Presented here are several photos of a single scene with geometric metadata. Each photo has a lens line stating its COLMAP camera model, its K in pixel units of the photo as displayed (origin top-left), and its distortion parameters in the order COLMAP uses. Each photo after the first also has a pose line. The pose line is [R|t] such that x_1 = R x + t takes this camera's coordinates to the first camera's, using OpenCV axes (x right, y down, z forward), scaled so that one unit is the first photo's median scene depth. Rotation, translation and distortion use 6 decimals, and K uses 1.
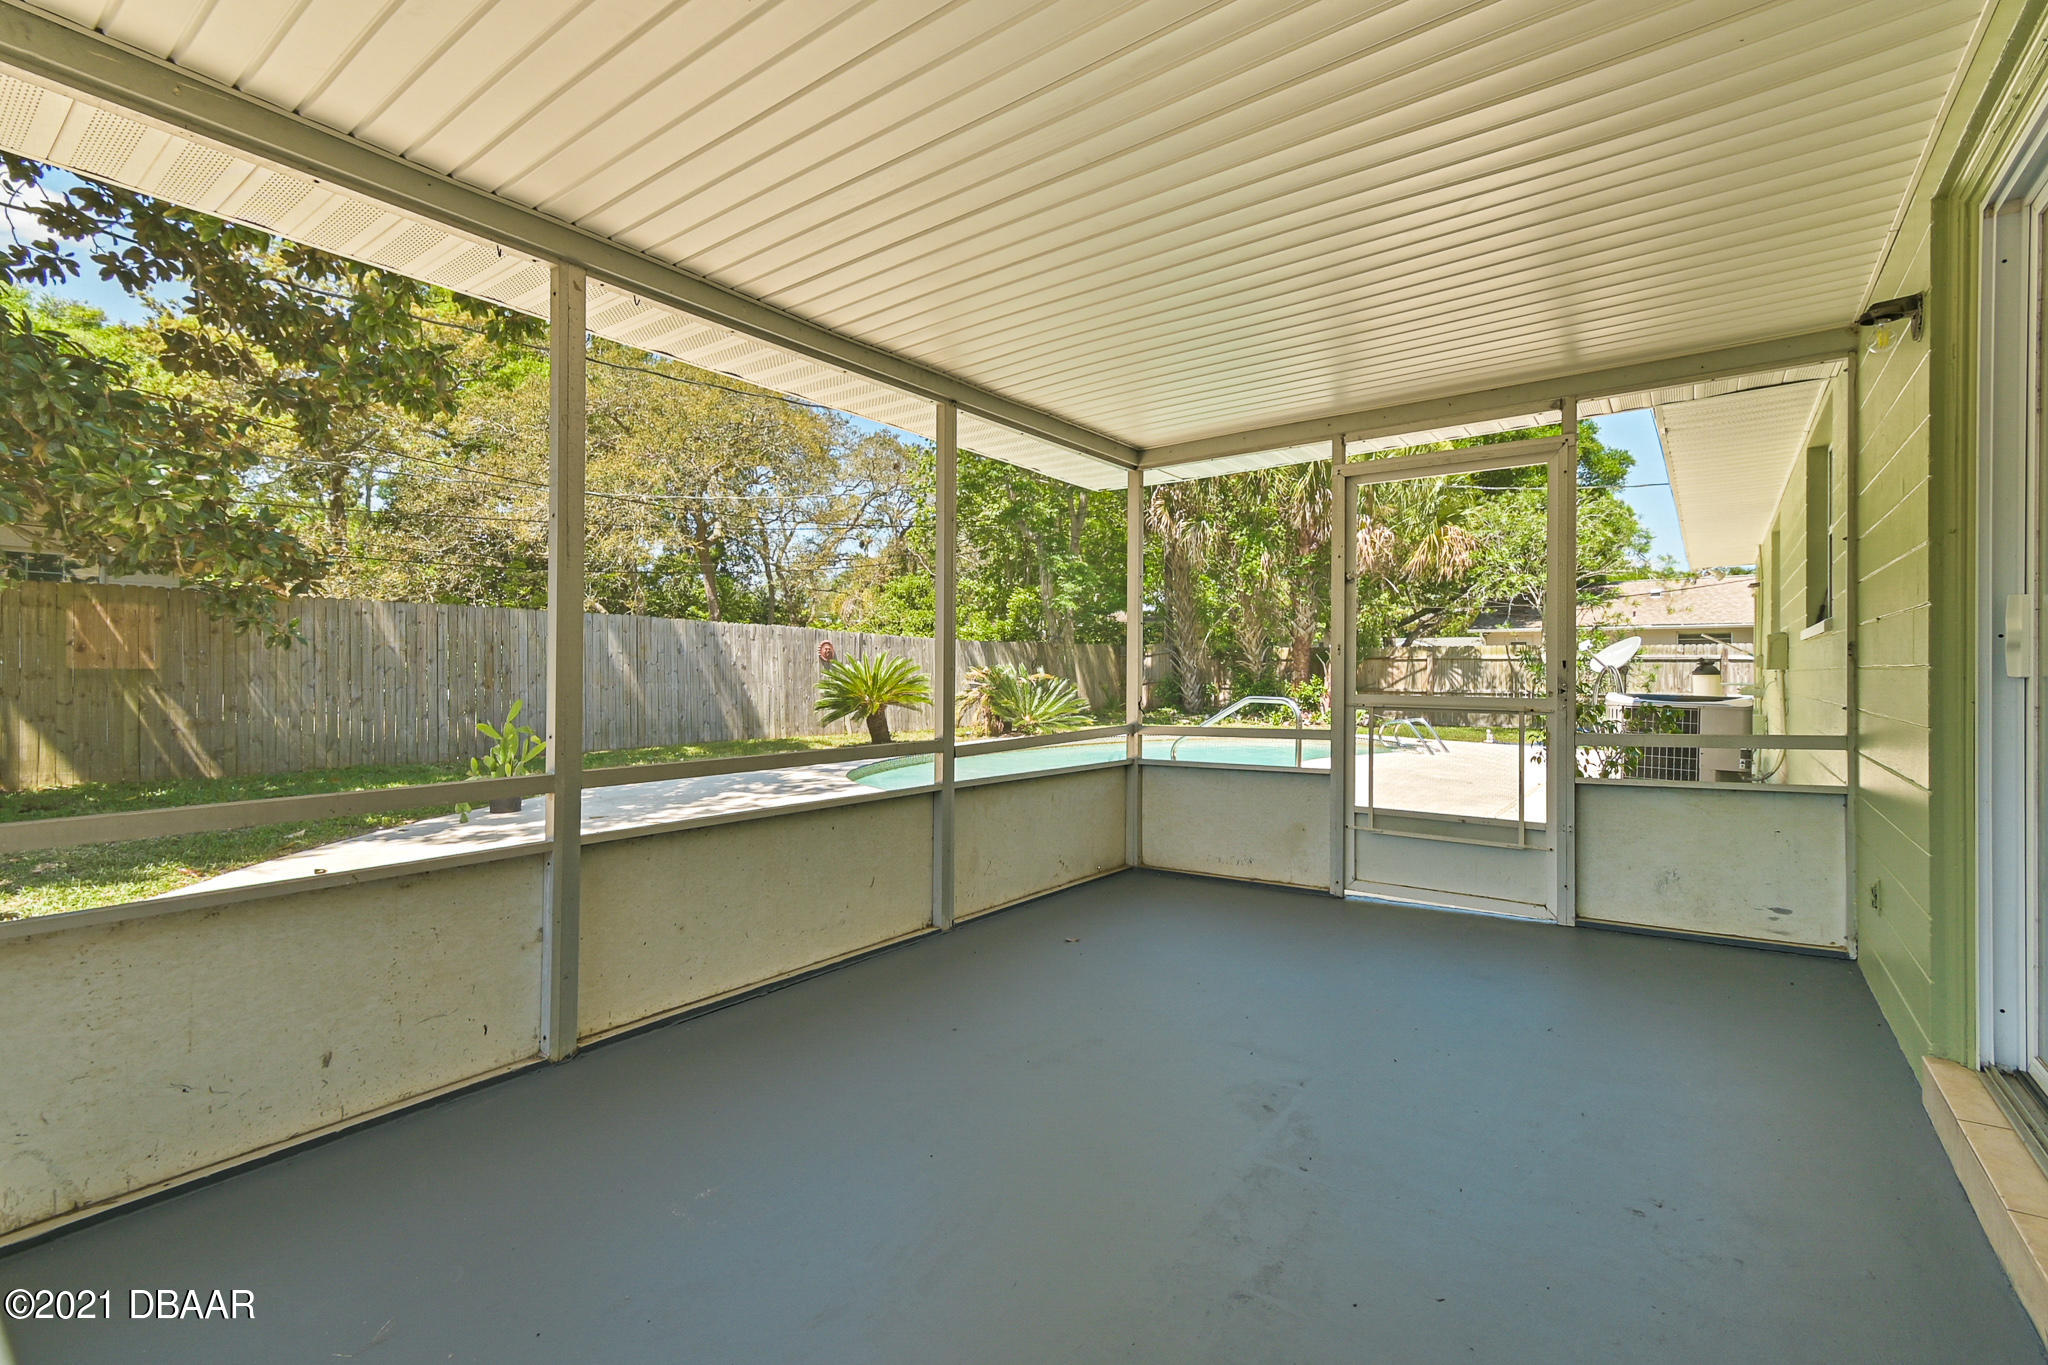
lens RADIAL K [[914.3, 0, 1040.6], [0, 914.3, 669.3], [0, 0, 1]] dist [0.015167, -0.000810]
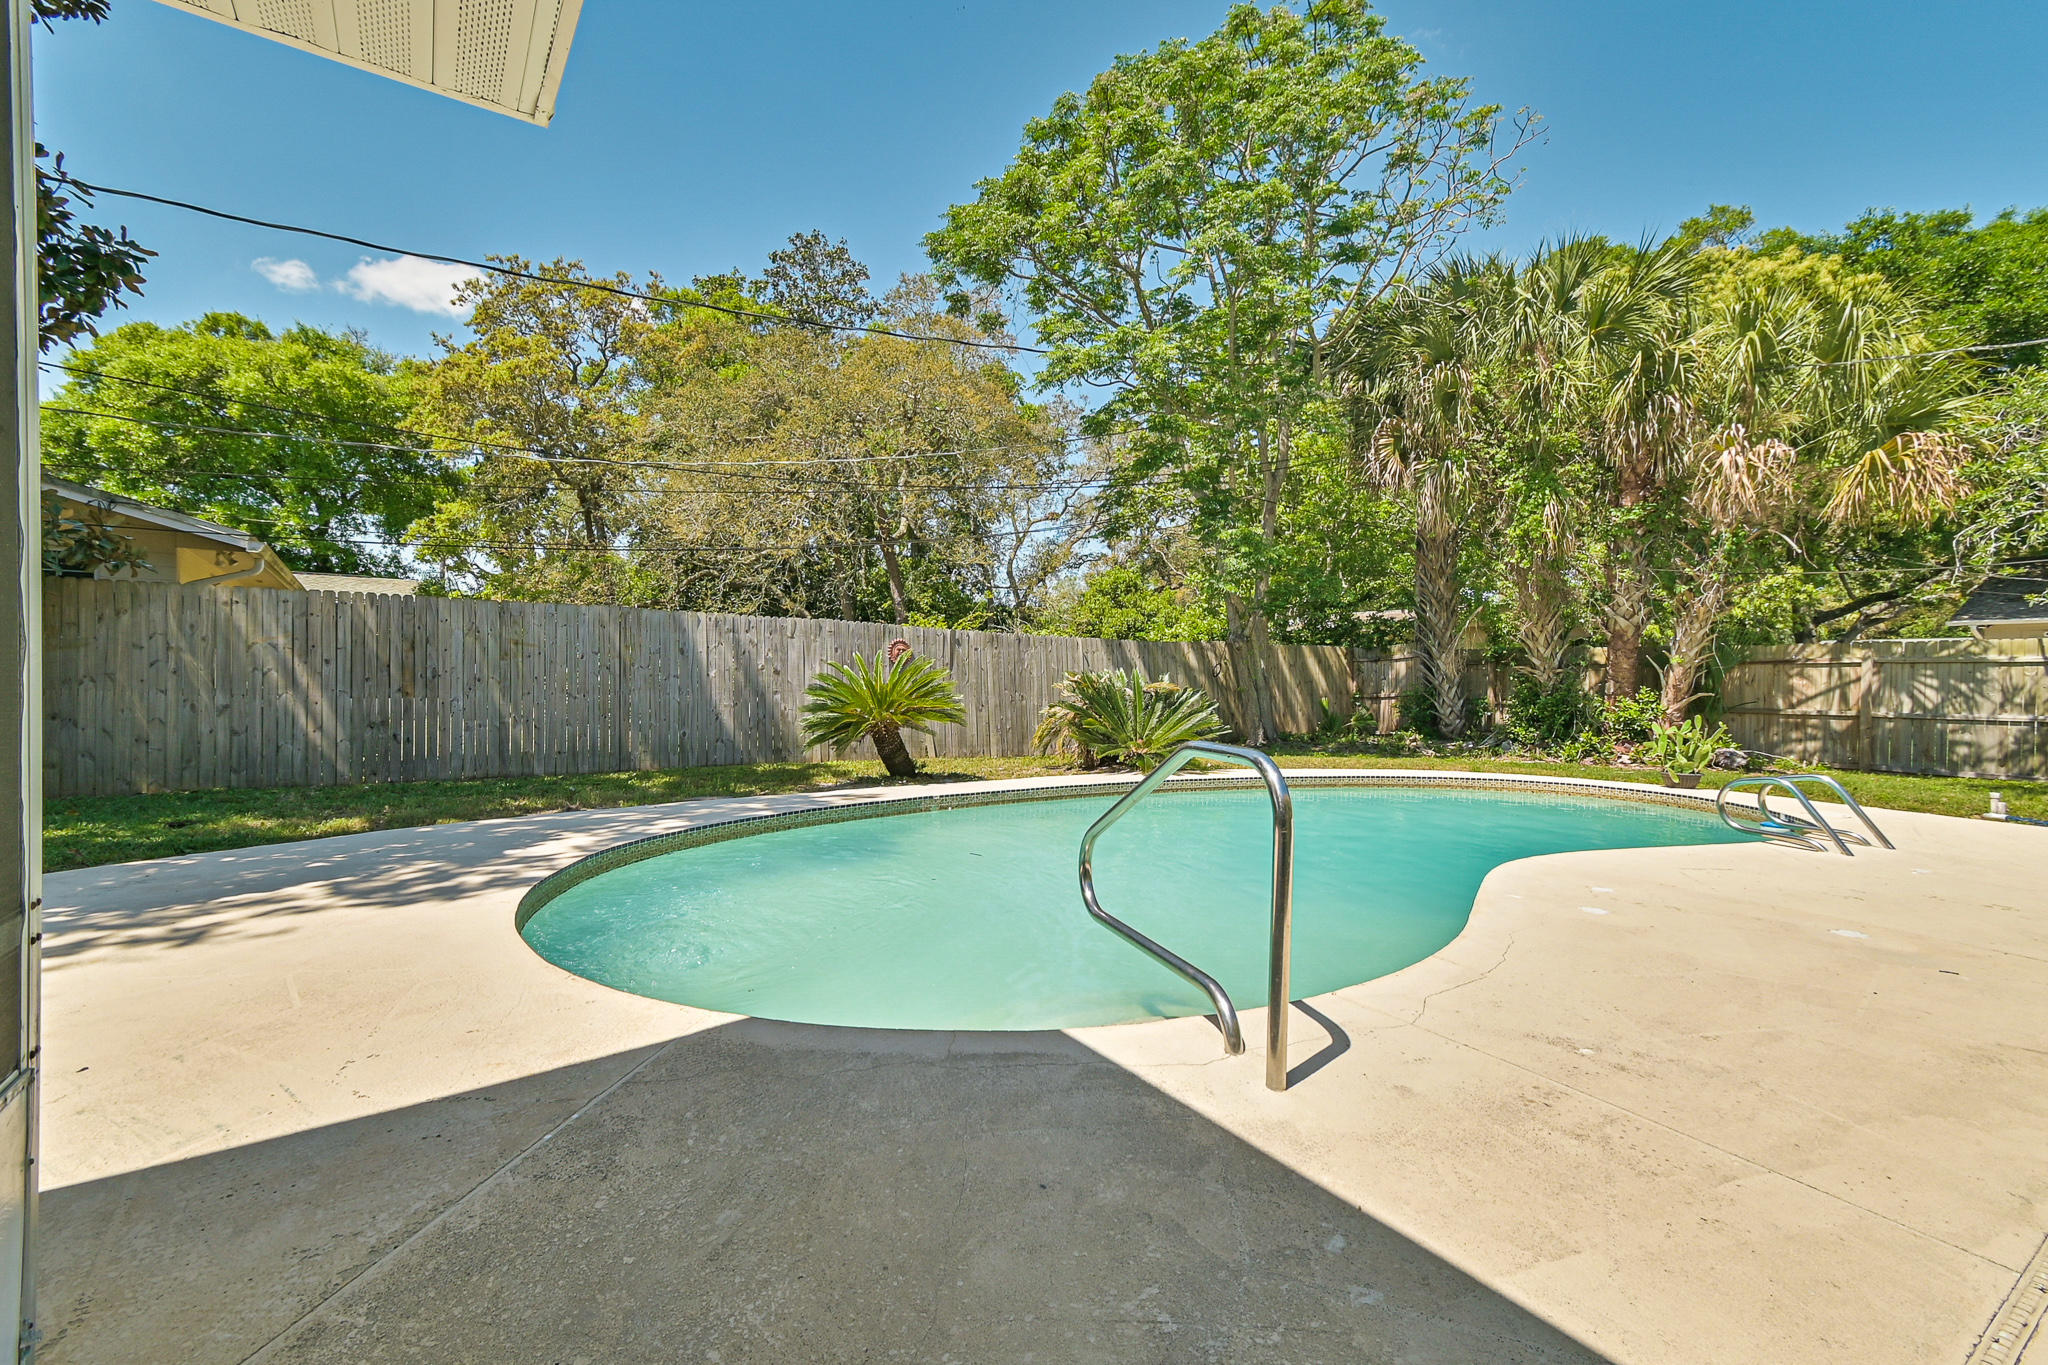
lens RADIAL K [[914.3, 0, 1015.6], [0, 914.3, 694.2], [0, 0, 1]] dist [0.015167, -0.000810]
pose [[0.938821, 0.011336, -0.344219, 0.165983], [-0.005304, 0.999816, 0.018460, 0.001603], [0.344365, -0.015505, 0.938708, 0.359695]]
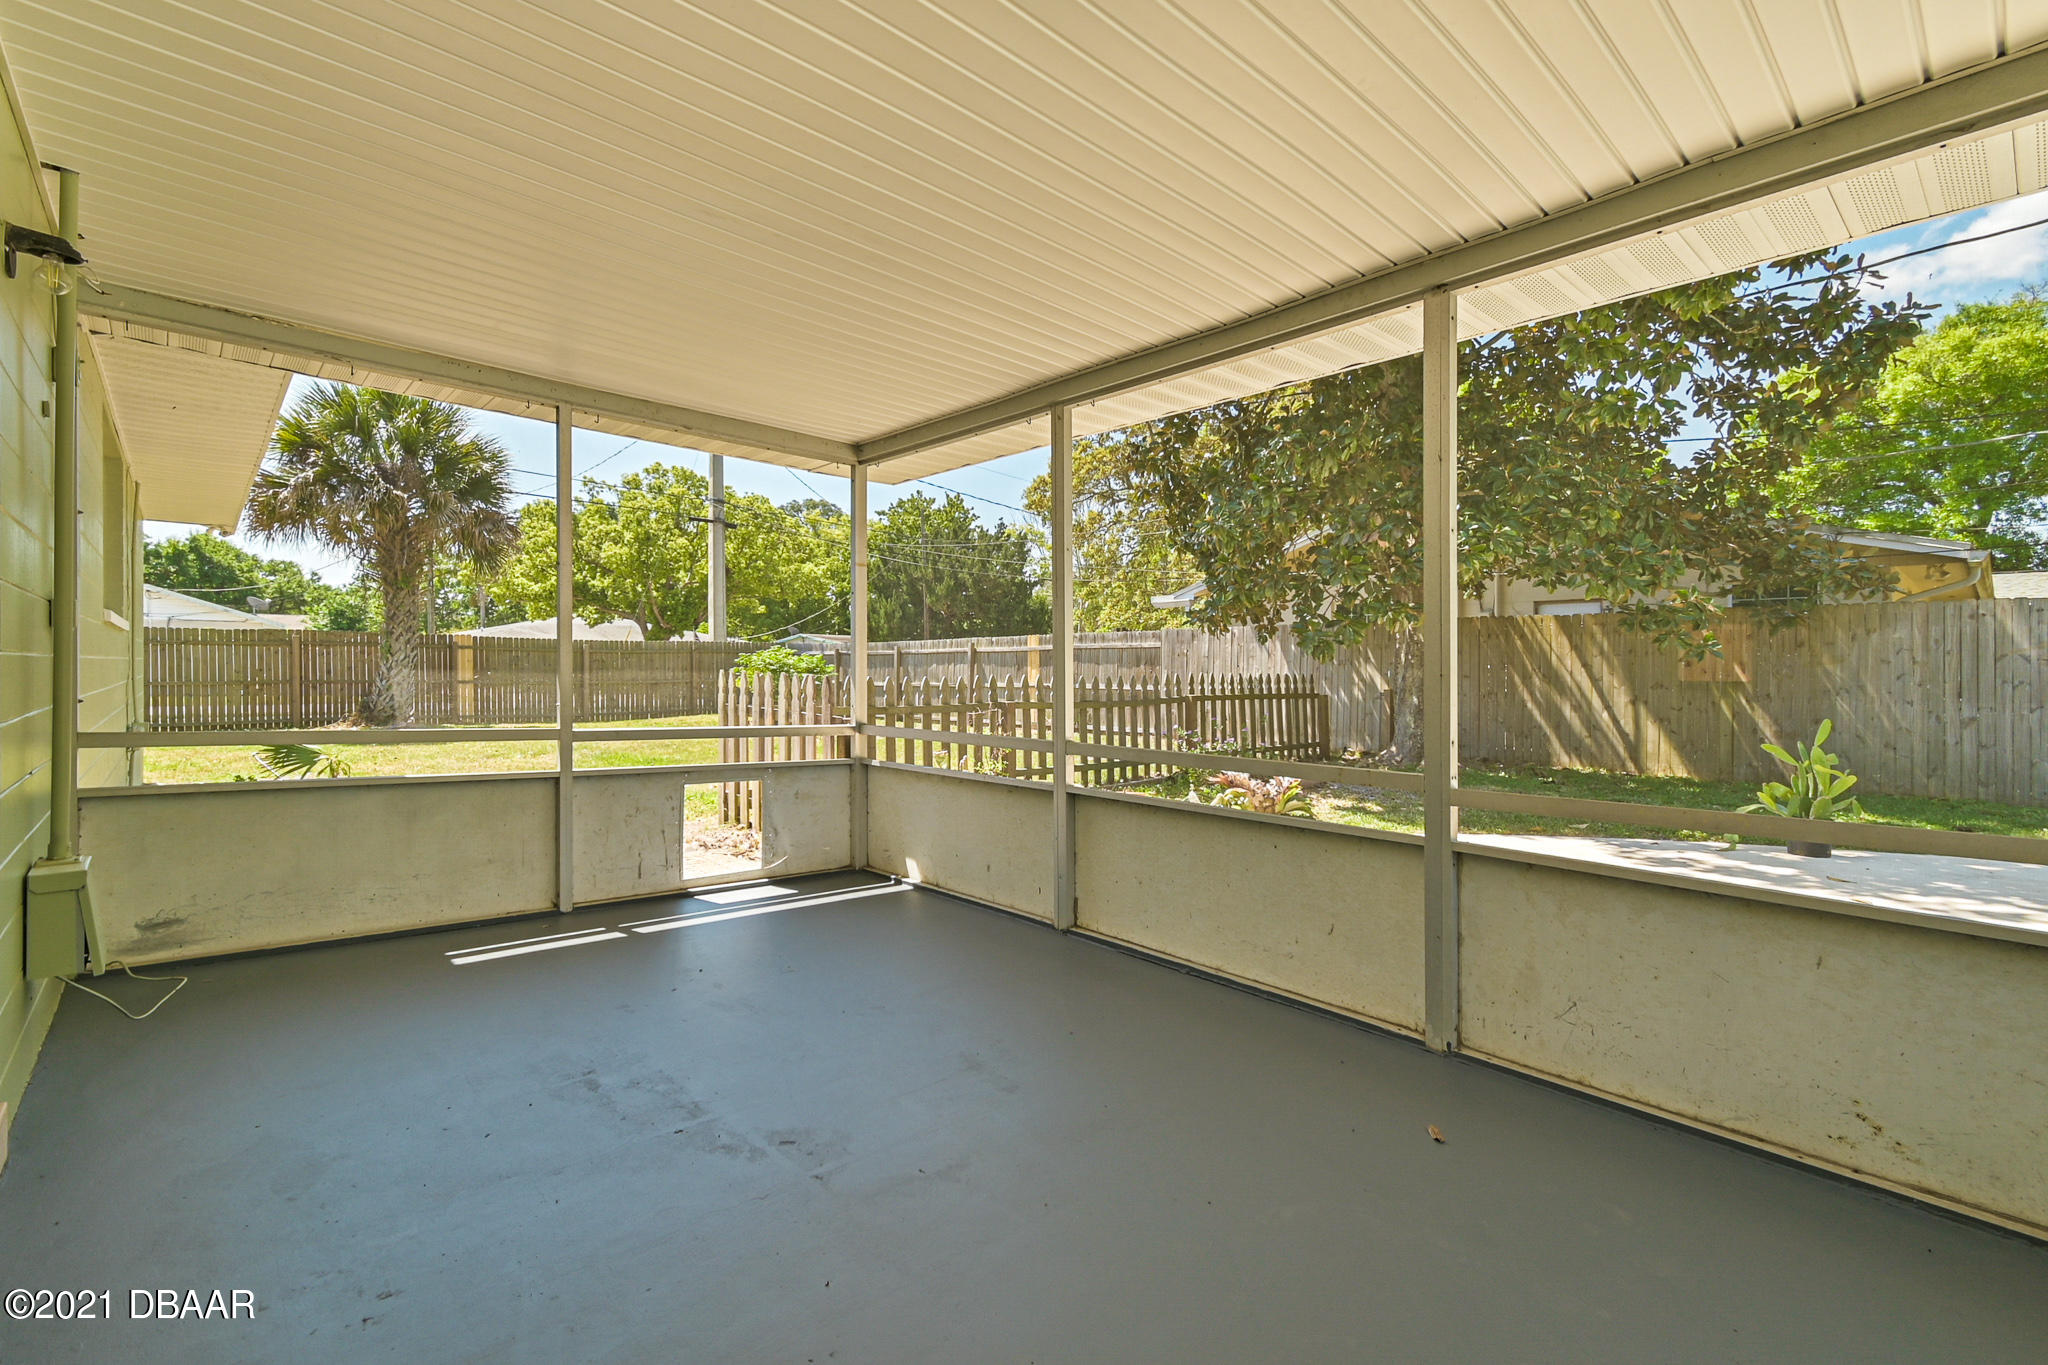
lens RADIAL K [[914.3, 0, 1032.7], [0, 914.3, 668.1], [0, 0, 1]] dist [0.015167, -0.000810]
pose [[-0.200682, -0.009641, -0.979609, 0.201290], [-0.008840, 0.999929, -0.008030, 0.000107], [0.979617, 0.007048, -0.200753, 0.257076]]
